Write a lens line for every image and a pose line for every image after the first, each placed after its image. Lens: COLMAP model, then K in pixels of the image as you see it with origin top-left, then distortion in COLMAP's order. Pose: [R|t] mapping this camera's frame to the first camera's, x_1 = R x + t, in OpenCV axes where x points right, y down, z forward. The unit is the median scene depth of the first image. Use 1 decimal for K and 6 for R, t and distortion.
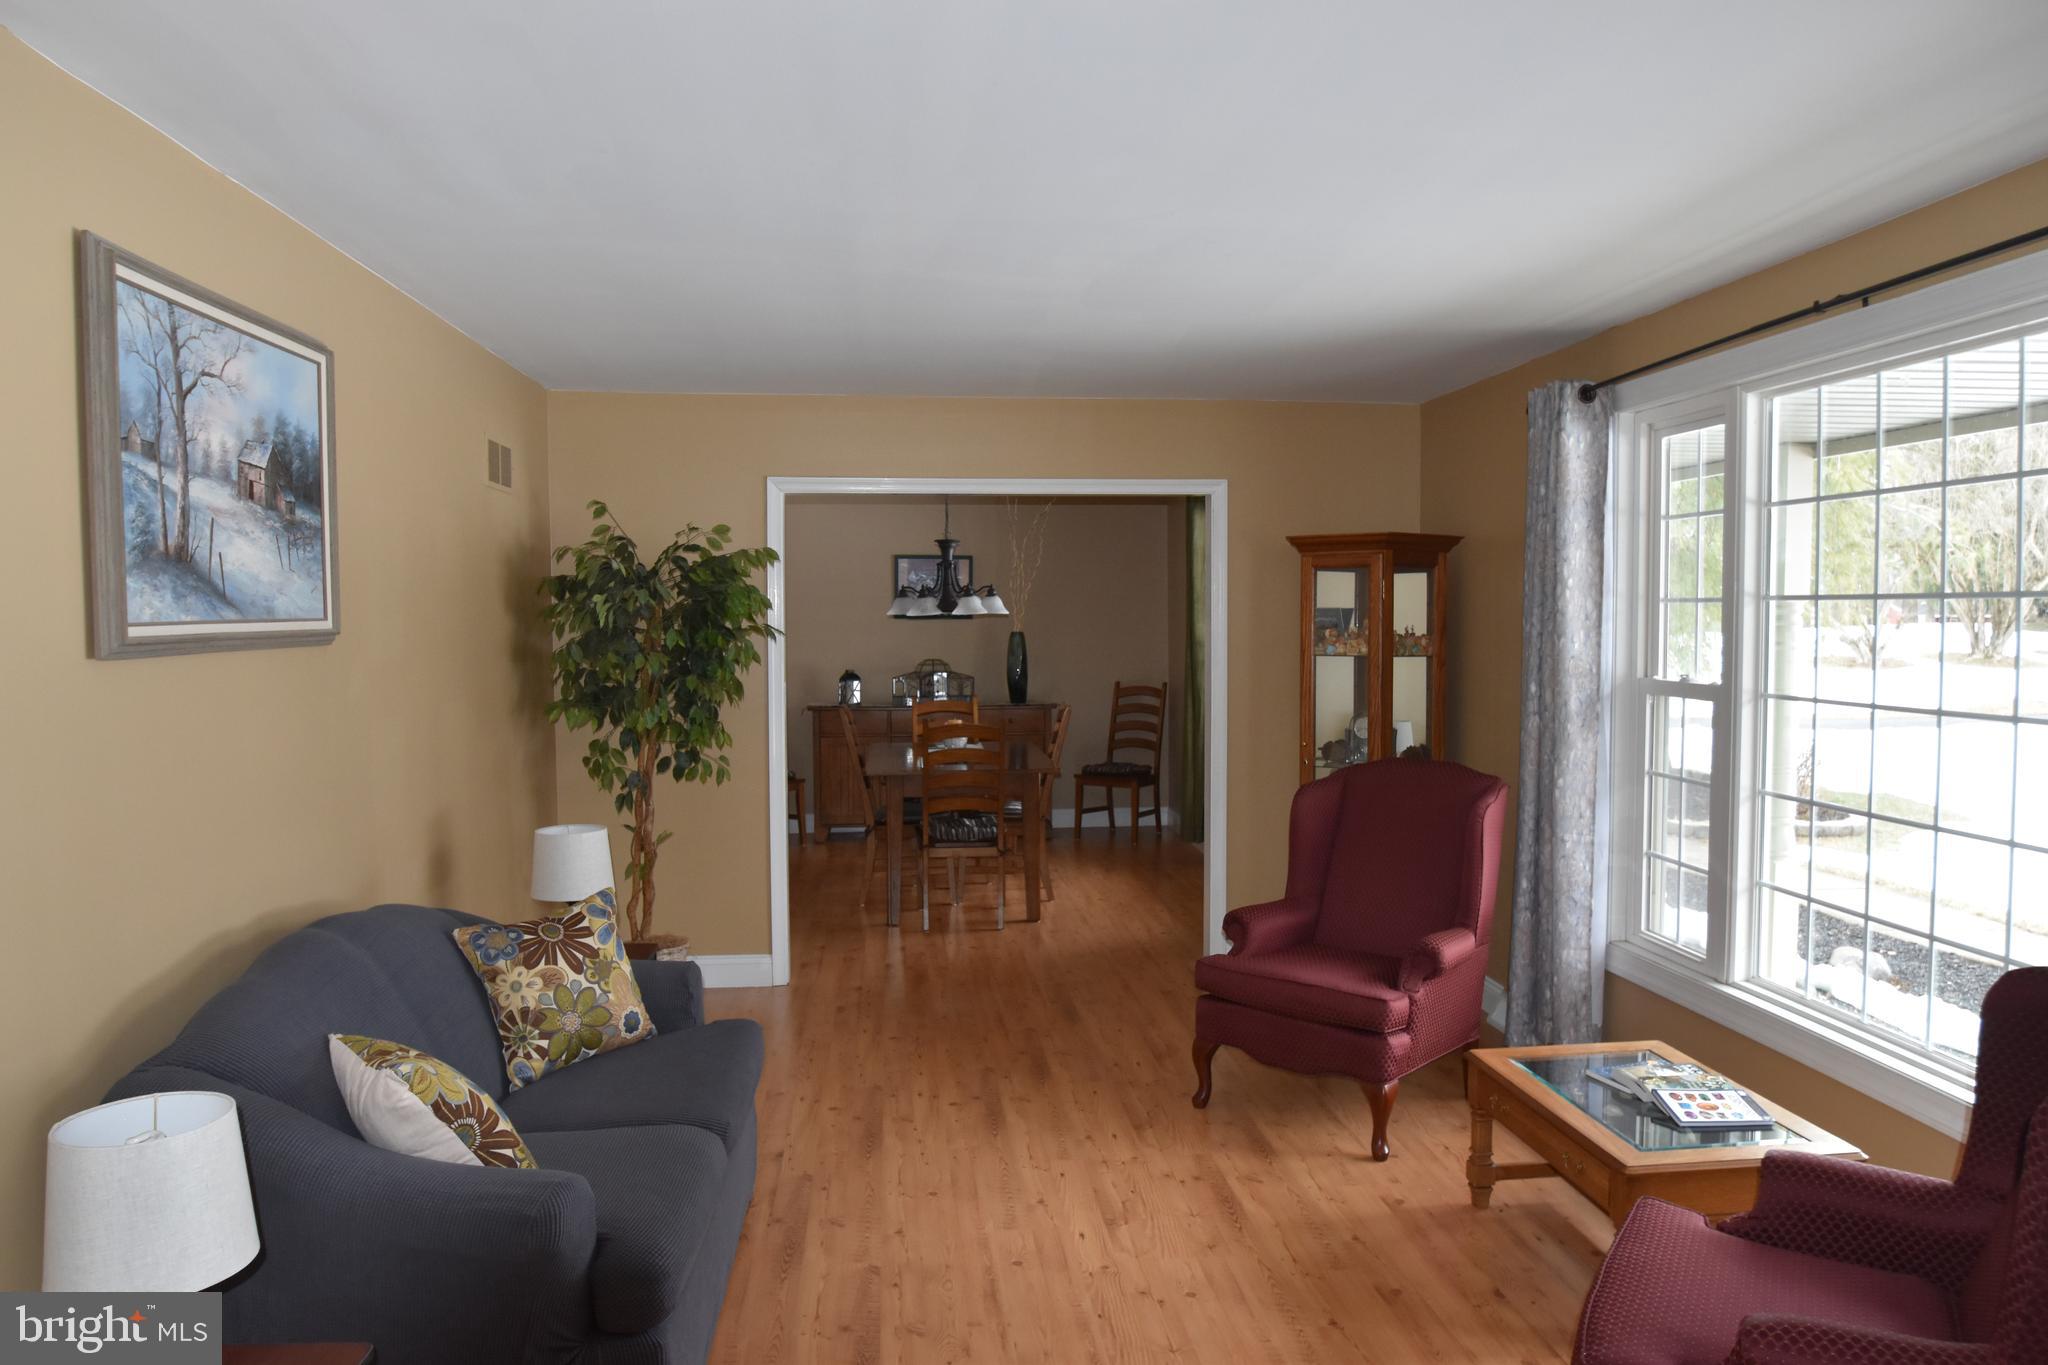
lens RADIAL K [[1432.9, 0, 1019.5], [0, 1432.9, 679.1], [0, 0, 1]] dist [-0.001058, -0.002190]
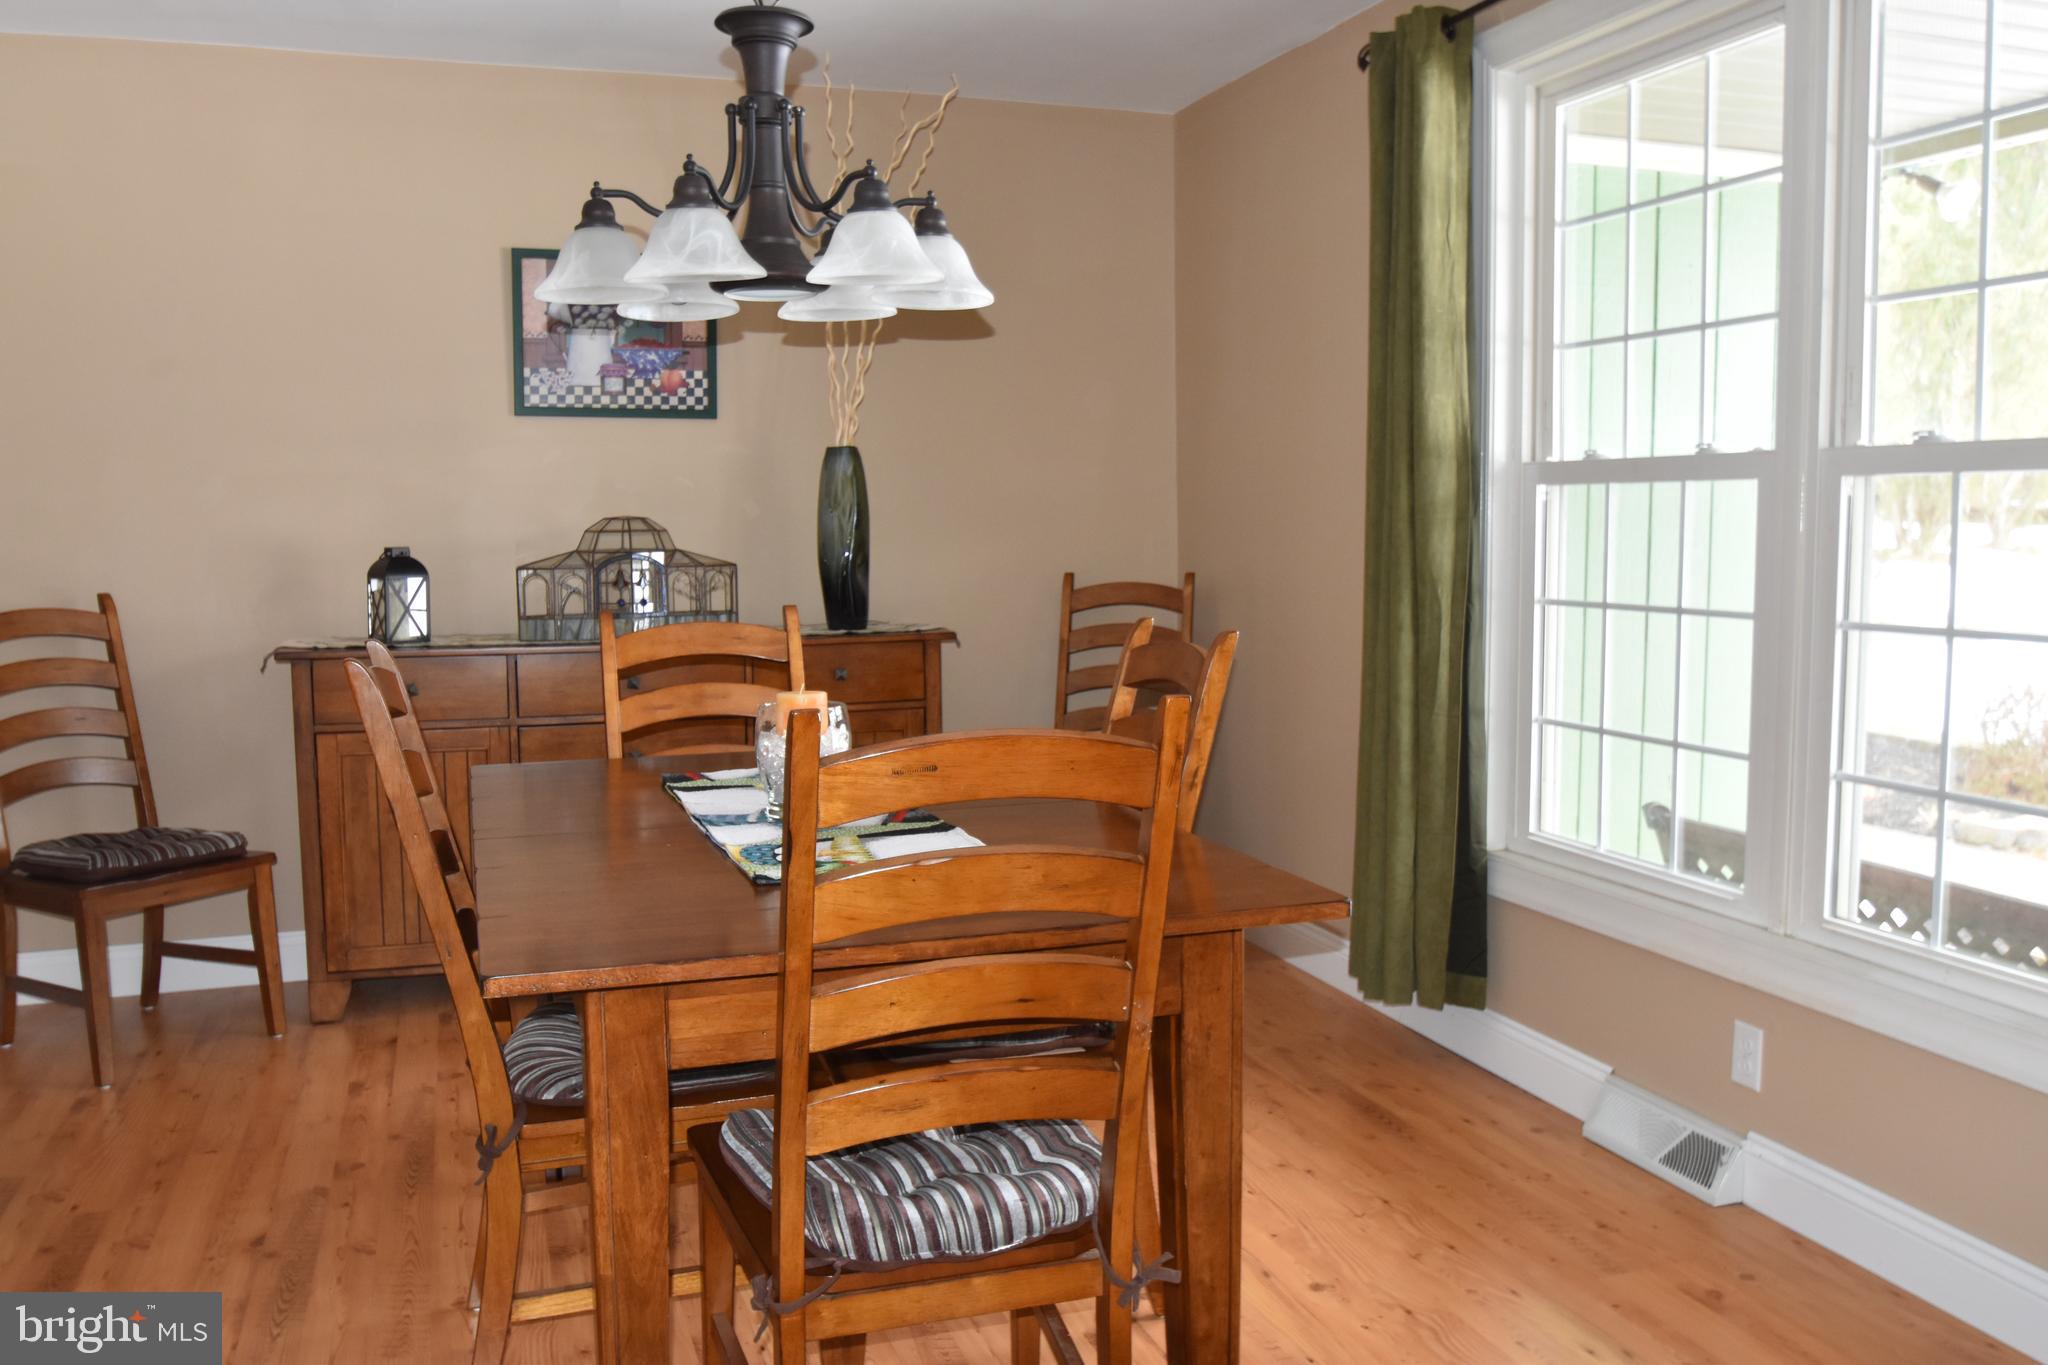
lens RADIAL K [[1636.4, 0, 1027.9], [0, 1636.4, 691.7], [0, 0, 1]] dist [-0.038758, 0.001068]
pose [[0.969260, -0.026667, 0.244590, -0.063831], [0.013076, 0.998287, 0.057021, 0.008891], [-0.245692, -0.052069, 0.967948, 0.549135]]
